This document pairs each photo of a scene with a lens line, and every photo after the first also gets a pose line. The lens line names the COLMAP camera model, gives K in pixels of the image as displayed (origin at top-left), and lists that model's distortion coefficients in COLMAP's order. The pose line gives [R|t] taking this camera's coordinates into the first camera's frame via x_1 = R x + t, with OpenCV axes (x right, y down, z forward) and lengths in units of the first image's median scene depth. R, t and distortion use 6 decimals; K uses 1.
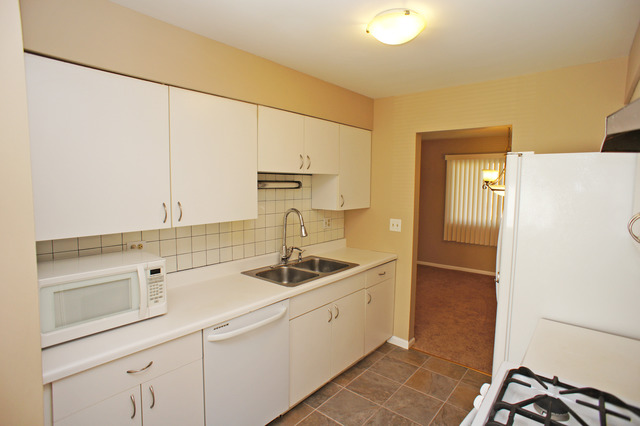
lens RADIAL K [[336.5, 0, 319.9], [0, 336.5, 209.9], [0, 0, 1]] dist [-0.072583, 0.042123]
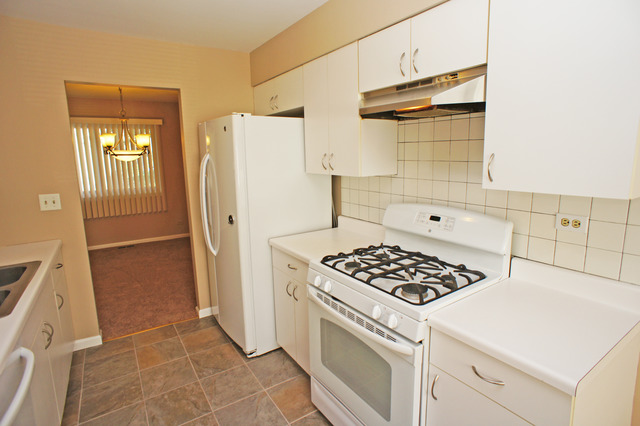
lens RADIAL K [[336.5, 0, 319.9], [0, 336.5, 209.9], [0, 0, 1]] dist [-0.072583, 0.042123]
pose [[0.279607, -0.176496, 0.943753, -0.324091], [0.098199, 0.983061, 0.154753, 0.009090], [-0.955080, 0.049406, 0.292202, 0.217282]]
